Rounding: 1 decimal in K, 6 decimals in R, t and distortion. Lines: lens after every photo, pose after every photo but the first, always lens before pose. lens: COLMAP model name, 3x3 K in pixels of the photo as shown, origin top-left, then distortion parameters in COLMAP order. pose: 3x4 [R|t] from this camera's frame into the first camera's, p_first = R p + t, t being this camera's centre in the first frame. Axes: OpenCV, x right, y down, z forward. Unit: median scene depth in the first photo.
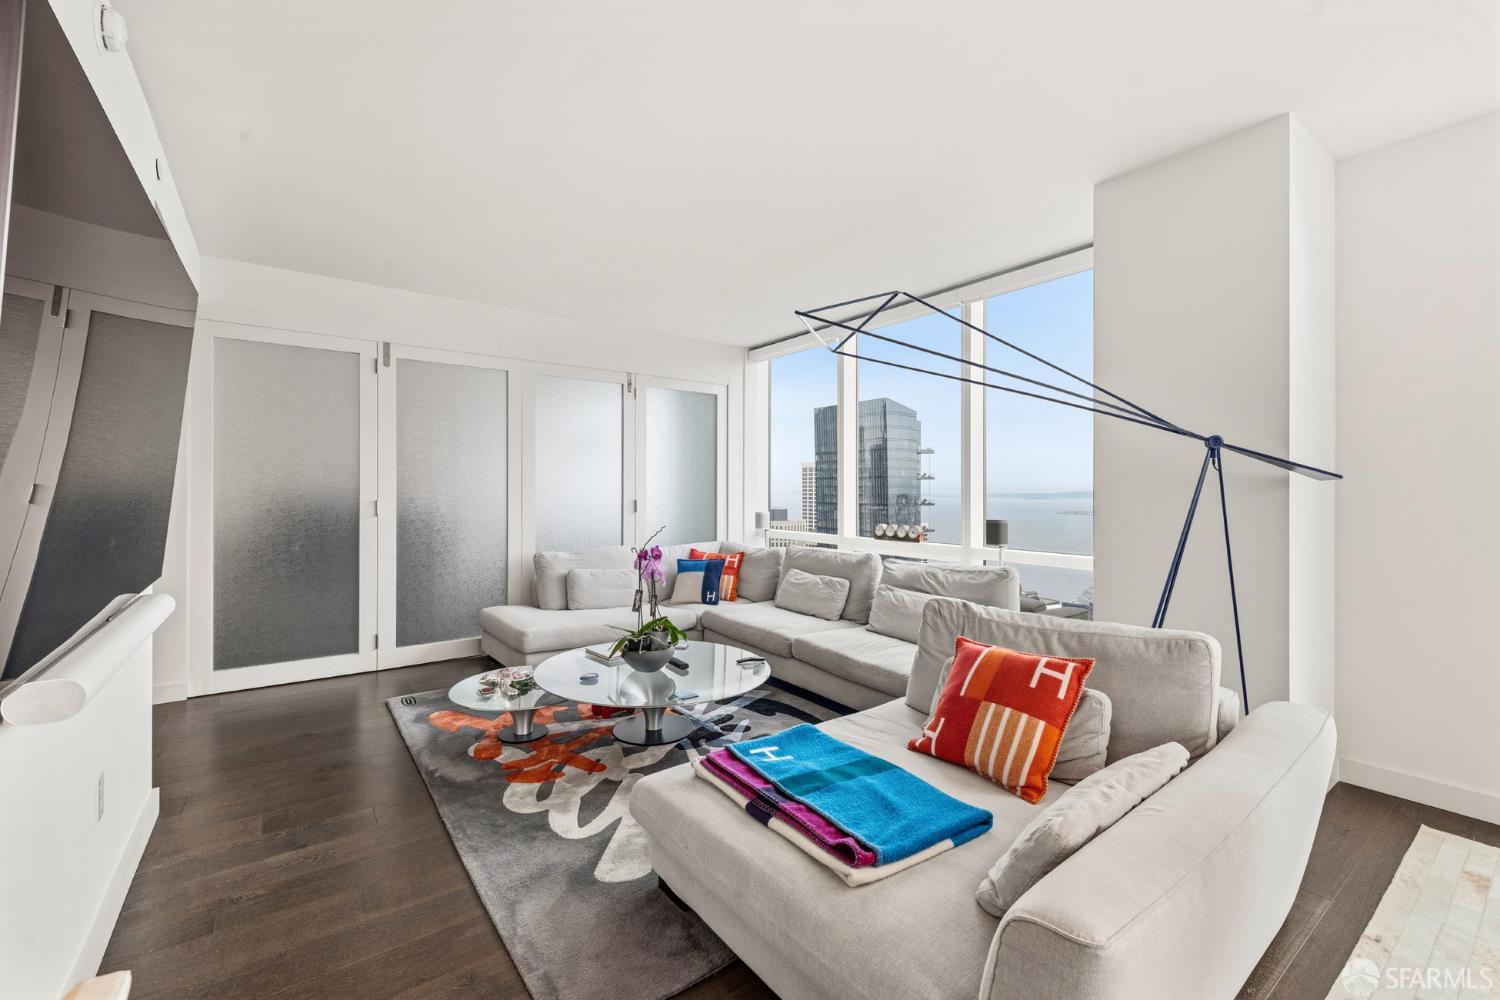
lens RADIAL K [[618.2, 0, 745.9], [0, 618.2, 498.2], [0, 0, 1]] dist [0.016996, -0.004813]
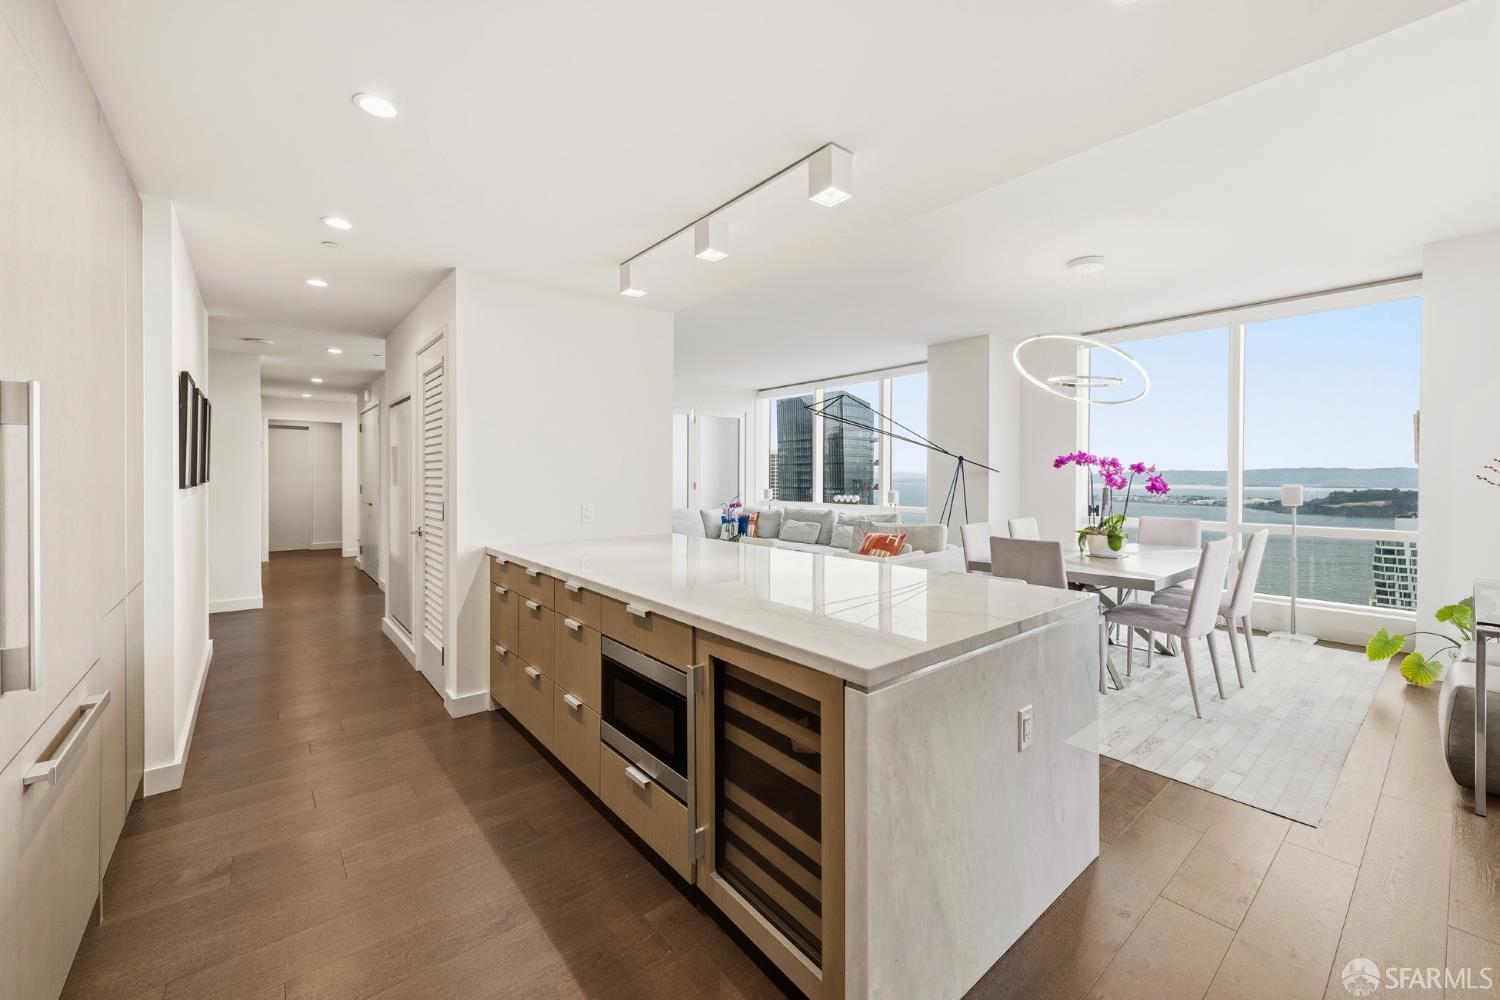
lens RADIAL K [[592.4, 0, 745.5], [0, 592.4, 494.1], [0, 0, 1]] dist [-0.001415, -0.000038]
pose [[0.998159, -0.002576, 0.060600, -0.146596], [0.001444, 0.999824, 0.018713, 0.006005], [-0.060637, -0.018591, 0.997987, -0.678166]]
